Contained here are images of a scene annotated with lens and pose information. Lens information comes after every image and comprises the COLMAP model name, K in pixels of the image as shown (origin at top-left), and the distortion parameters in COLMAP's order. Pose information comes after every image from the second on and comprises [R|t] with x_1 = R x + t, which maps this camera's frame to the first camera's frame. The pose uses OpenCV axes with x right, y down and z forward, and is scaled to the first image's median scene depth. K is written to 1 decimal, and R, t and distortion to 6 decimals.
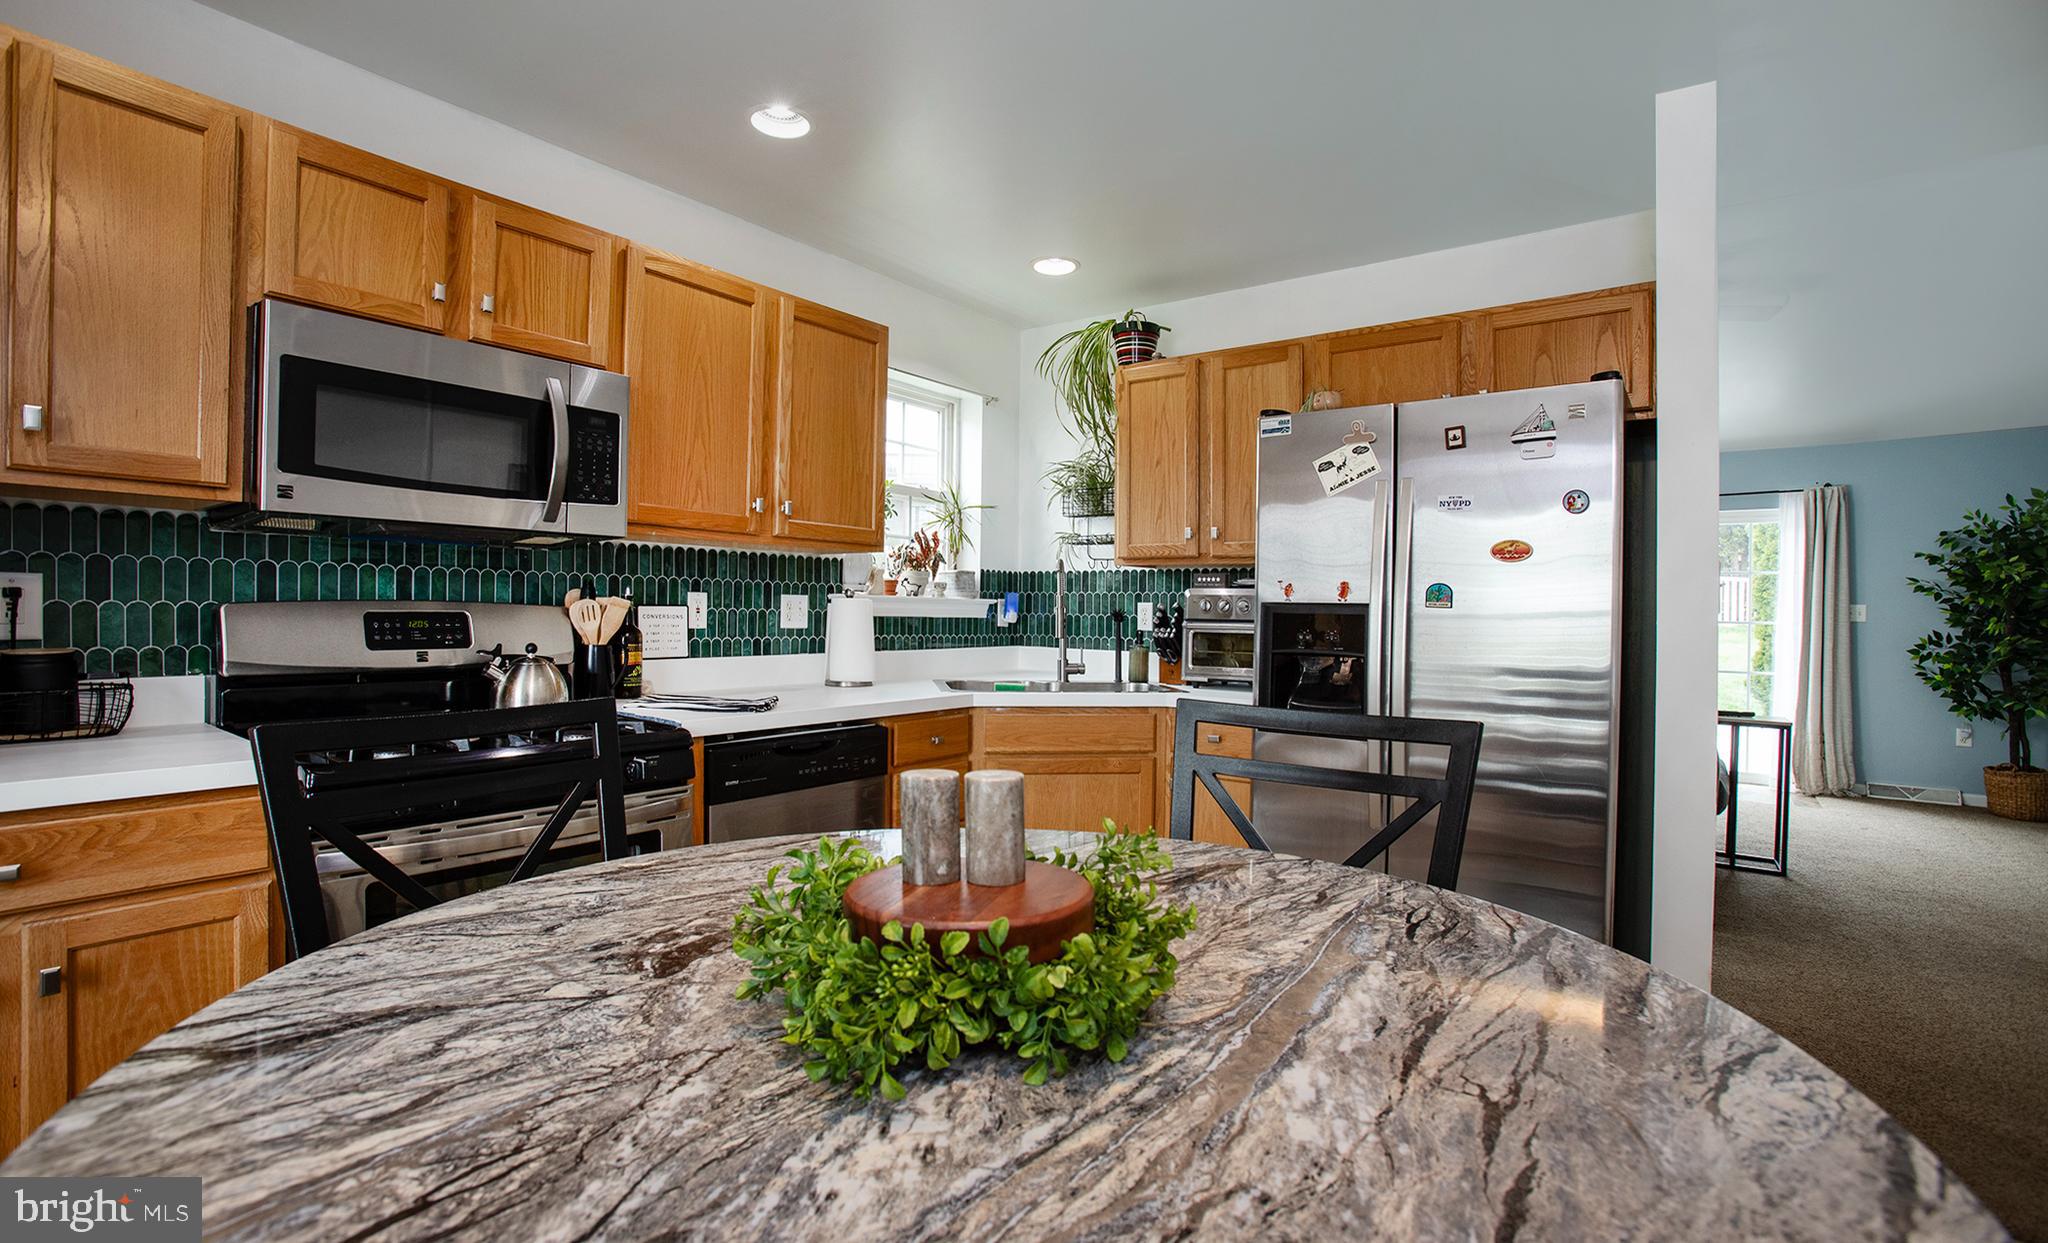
lens RADIAL K [[943.6, 0, 1024.0], [0, 943.6, 621.5], [0, 0, 1]] dist [-0.062470, 0.024058]
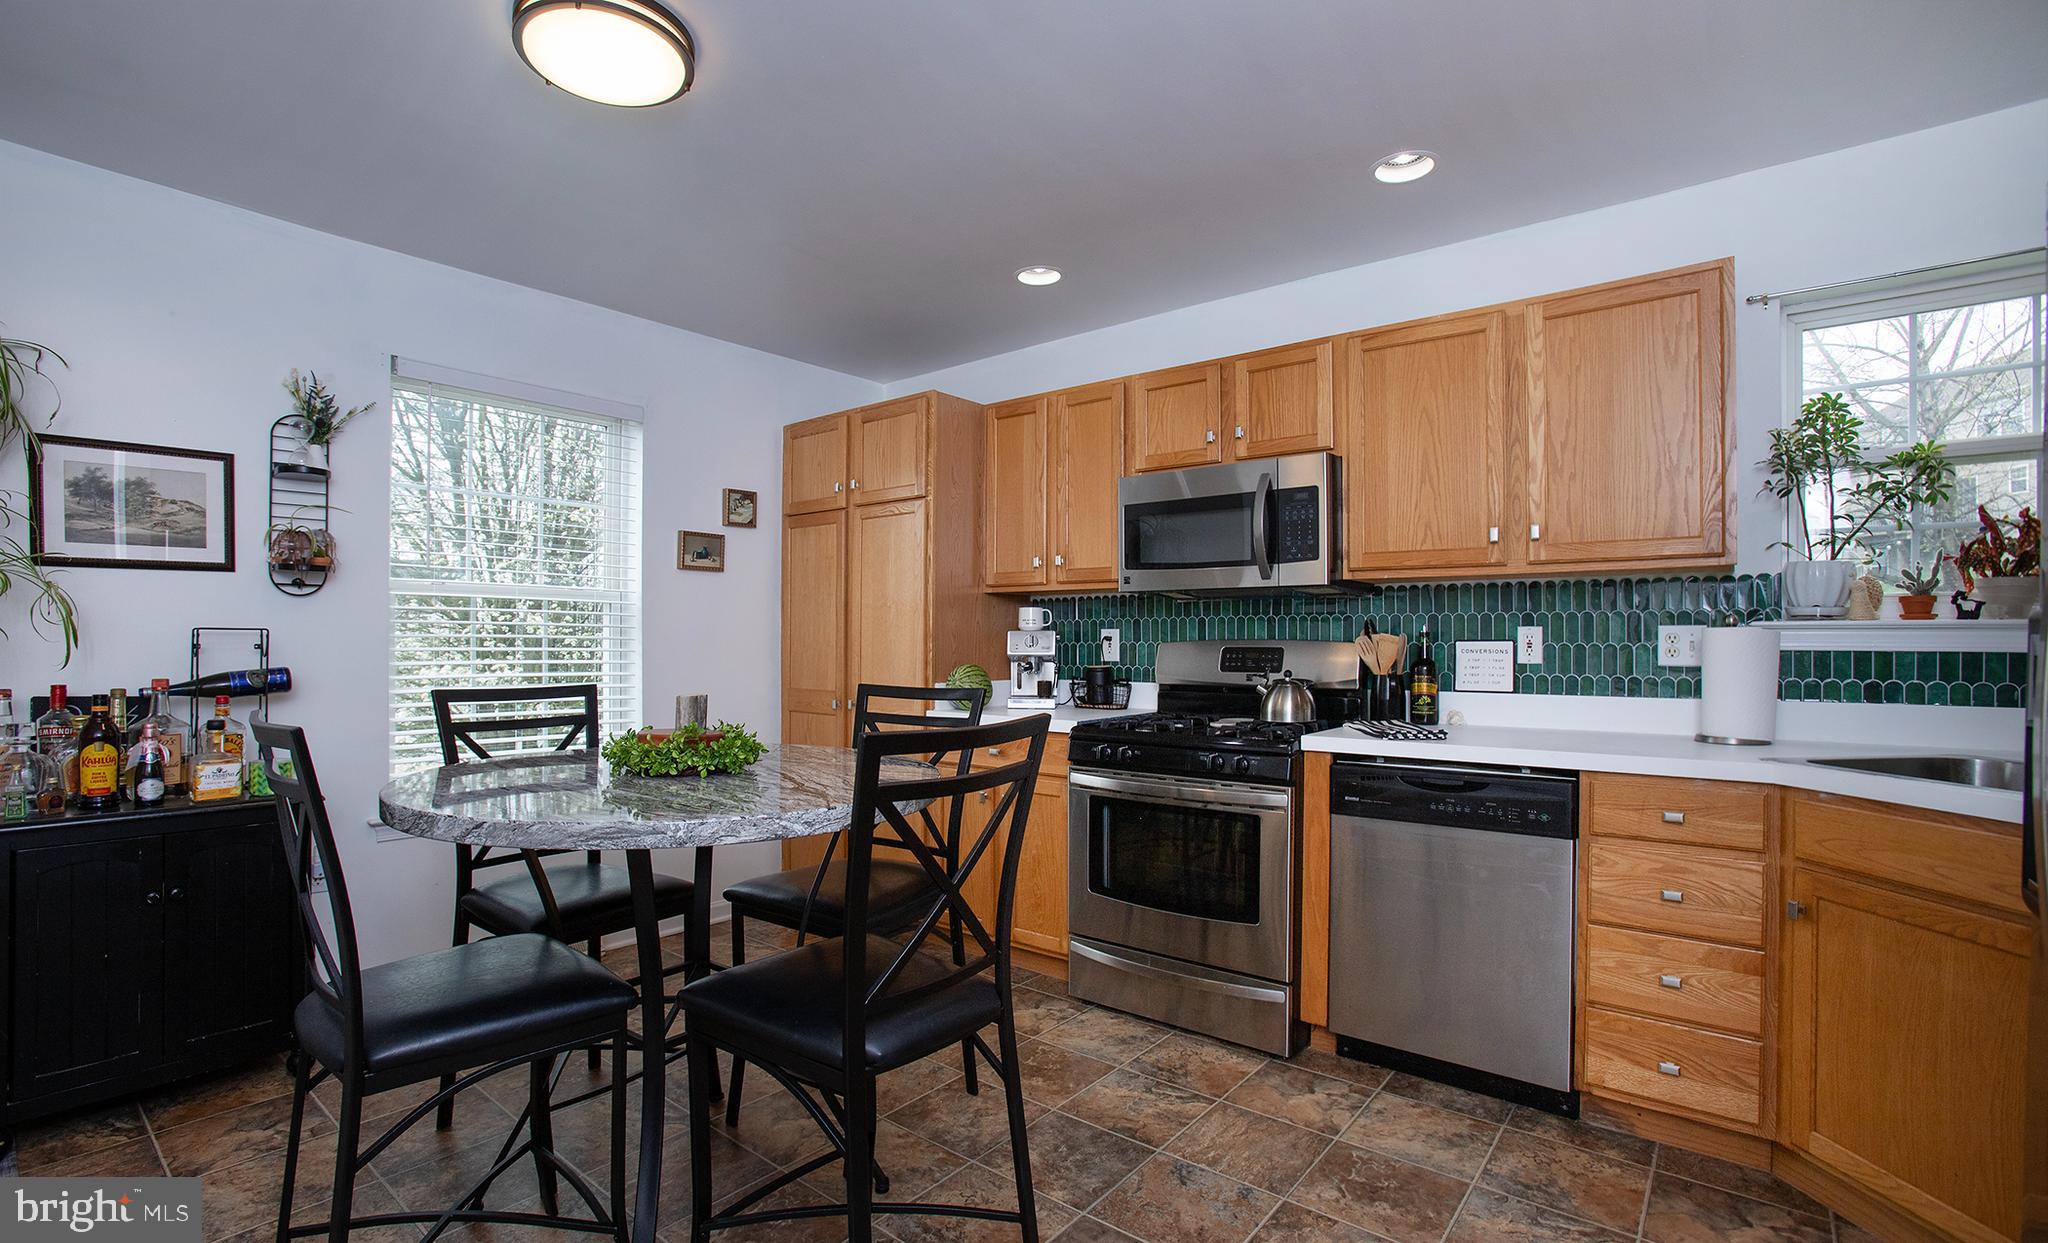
lens RADIAL K [[943.6, 0, 1024.0], [0, 943.6, 621.5], [0, 0, 1]] dist [-0.062470, 0.024058]
pose [[-0.028495, -0.034808, -0.998988, 0.825618], [-0.013903, 0.999311, -0.034423, 0.005510], [0.999497, 0.012908, -0.028959, 0.658333]]
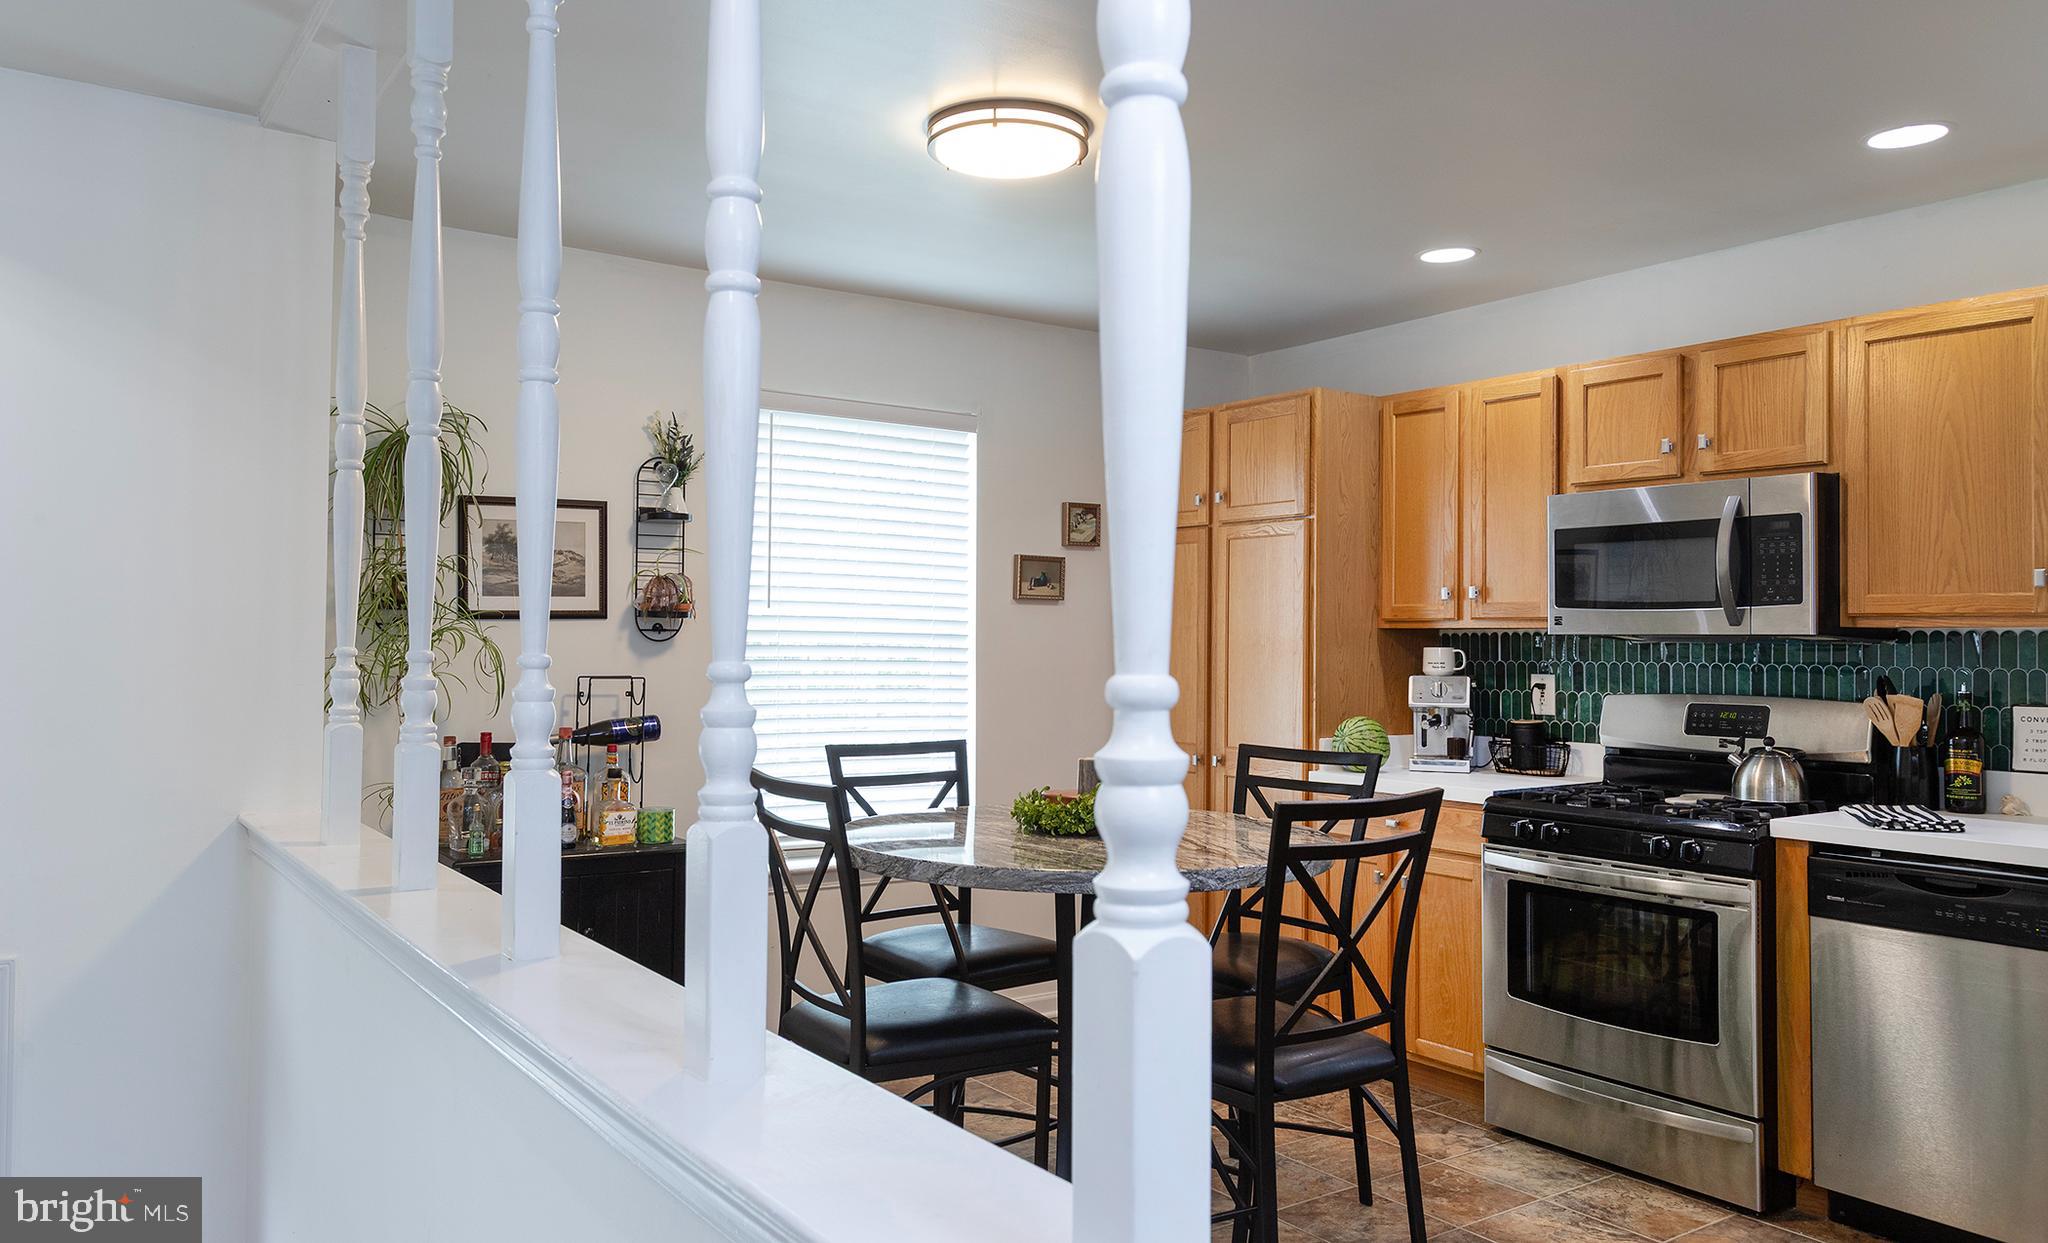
lens RADIAL K [[1493.8, 0, 1024.0], [0, 1493.8, 621.5], [0, 0, 1]] dist [0.003702, 0.051173]
pose [[-0.299471, -0.029272, -0.953656, 1.374784], [-0.021882, 0.999477, -0.023807, -0.049300], [0.953854, 0.013739, -0.299955, 0.696831]]
